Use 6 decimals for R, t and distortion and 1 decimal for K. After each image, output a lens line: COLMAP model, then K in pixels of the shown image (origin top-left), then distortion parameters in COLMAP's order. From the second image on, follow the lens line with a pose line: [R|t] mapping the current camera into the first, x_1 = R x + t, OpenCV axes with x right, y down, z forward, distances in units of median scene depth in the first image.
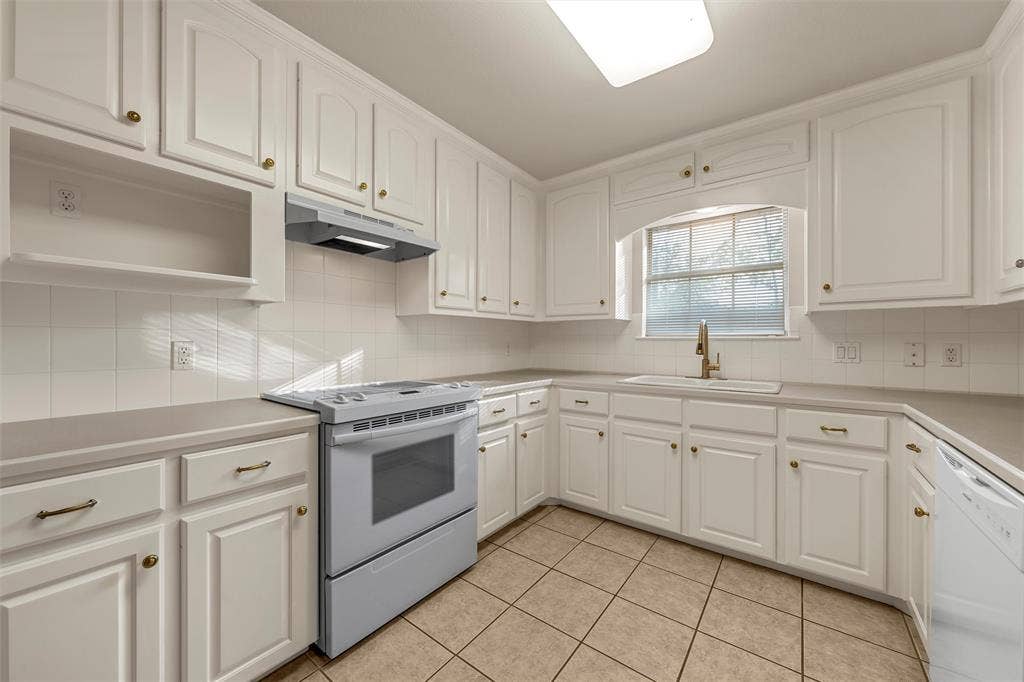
lens RADIAL K [[380.2, 0, 511.9], [0, 380.2, 339.4], [0, 0, 1]] dist [-0.001002, -0.000118]
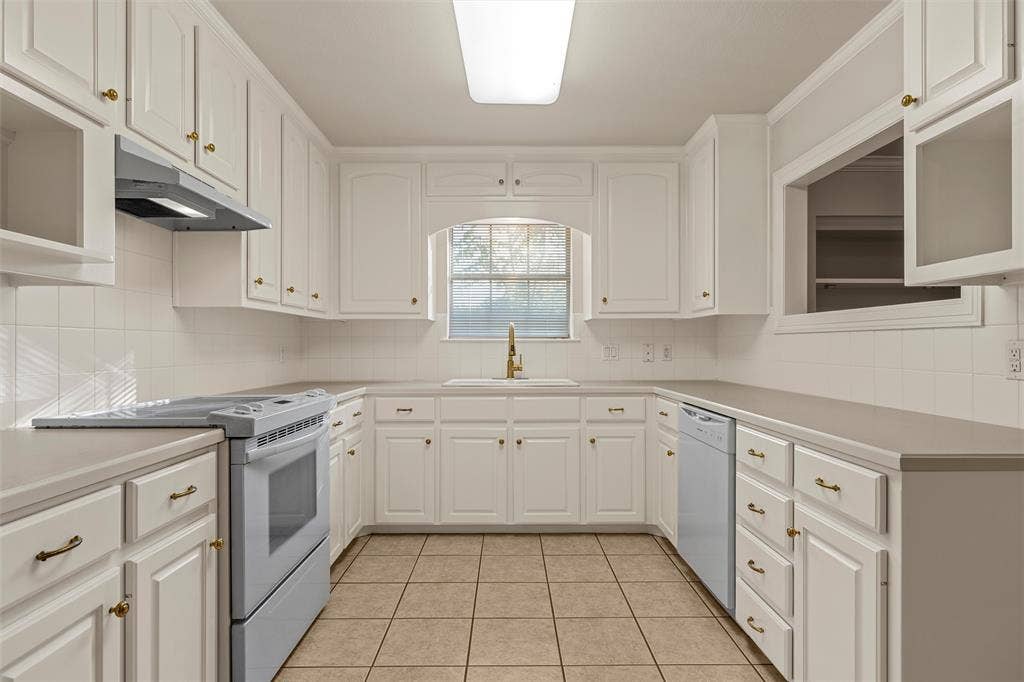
lens RADIAL K [[532.2, 0, 512.0], [0, 532.2, 341.0], [0, 0, 1]] dist [0.000738, 0.000483]
pose [[0.791123, 0.003295, 0.611649, -0.499547], [0.000232, 0.999984, -0.005687, 0.009147], [-0.611658, 0.004641, 0.791109, -0.208839]]
